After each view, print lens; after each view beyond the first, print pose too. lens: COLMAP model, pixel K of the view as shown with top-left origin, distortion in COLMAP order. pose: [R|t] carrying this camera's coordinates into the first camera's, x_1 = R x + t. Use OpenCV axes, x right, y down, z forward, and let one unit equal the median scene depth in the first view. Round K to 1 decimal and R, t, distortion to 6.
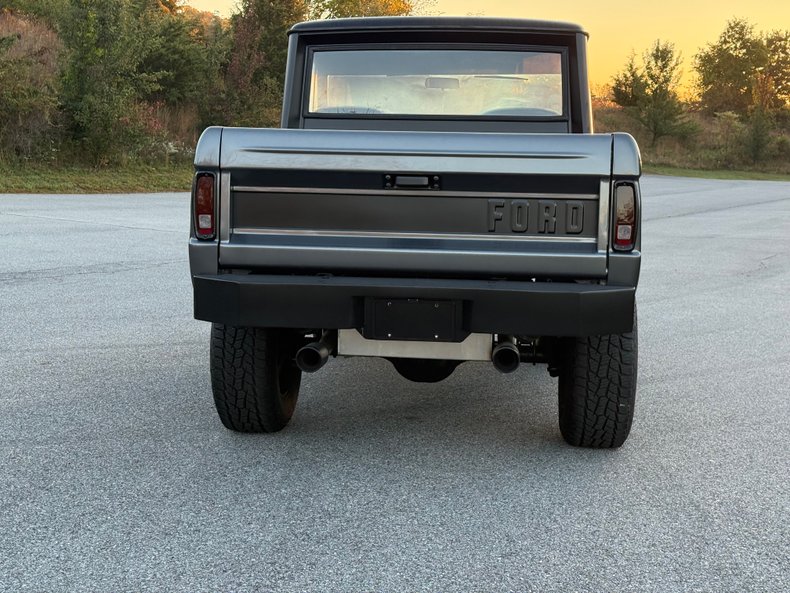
lens RADIAL K [[1150.6, 0, 395.0], [0, 1150.6, 296.5], [0, 0, 1]] dist [0.022285, 0.009912]
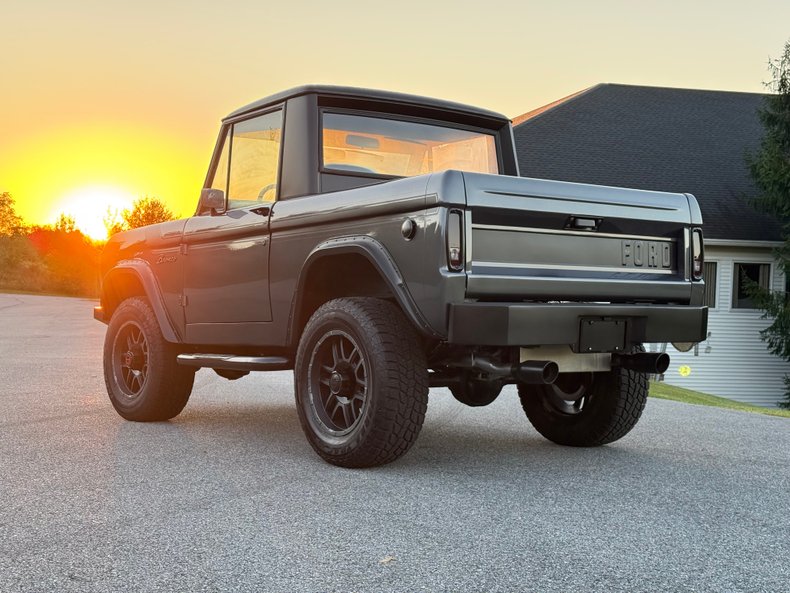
lens RADIAL K [[1150.6, 0, 395.0], [0, 1150.6, 296.5], [0, 0, 1]] dist [0.022285, 0.009912]
pose [[0.735275, -0.006871, 0.677734, -0.962957], [0.075487, 0.994558, -0.071812, 0.049882], [-0.673552, 0.103962, 0.731792, 0.247122]]
